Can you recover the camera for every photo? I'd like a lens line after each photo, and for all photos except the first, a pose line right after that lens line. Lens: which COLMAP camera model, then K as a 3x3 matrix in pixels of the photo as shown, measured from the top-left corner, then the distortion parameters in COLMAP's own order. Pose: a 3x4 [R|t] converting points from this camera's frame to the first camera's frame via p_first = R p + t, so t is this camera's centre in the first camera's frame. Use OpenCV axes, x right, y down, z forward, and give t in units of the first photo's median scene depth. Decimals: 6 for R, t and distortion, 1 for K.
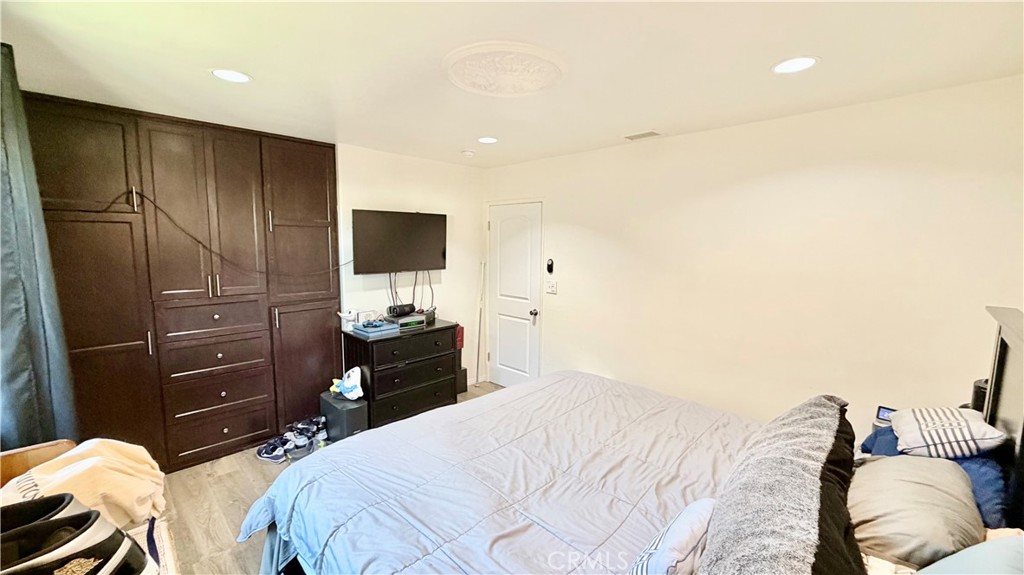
lens RADIAL K [[404.1, 0, 508.2], [0, 404.1, 287.2], [0, 0, 1]] dist [-0.010257, -0.000289]
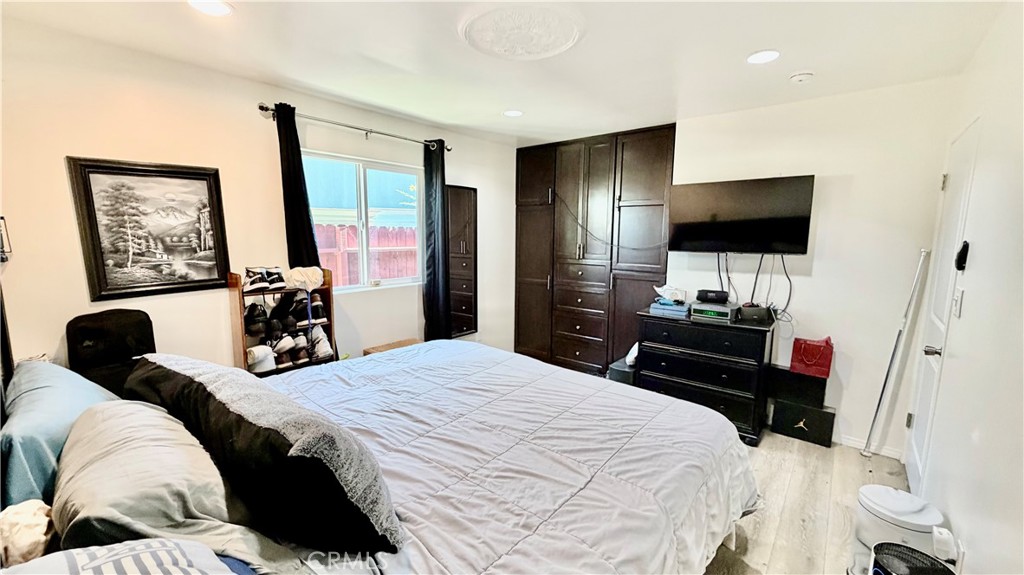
lens RADIAL K [[404.1, 0, 512.4], [0, 404.1, 288.1], [0, 0, 1]] dist [-0.010257, -0.000289]
pose [[0.092821, 0.124473, -0.987872, 0.545425], [-0.116913, 0.986654, 0.113334, -0.007965], [0.988795, 0.104976, 0.106135, 0.483162]]
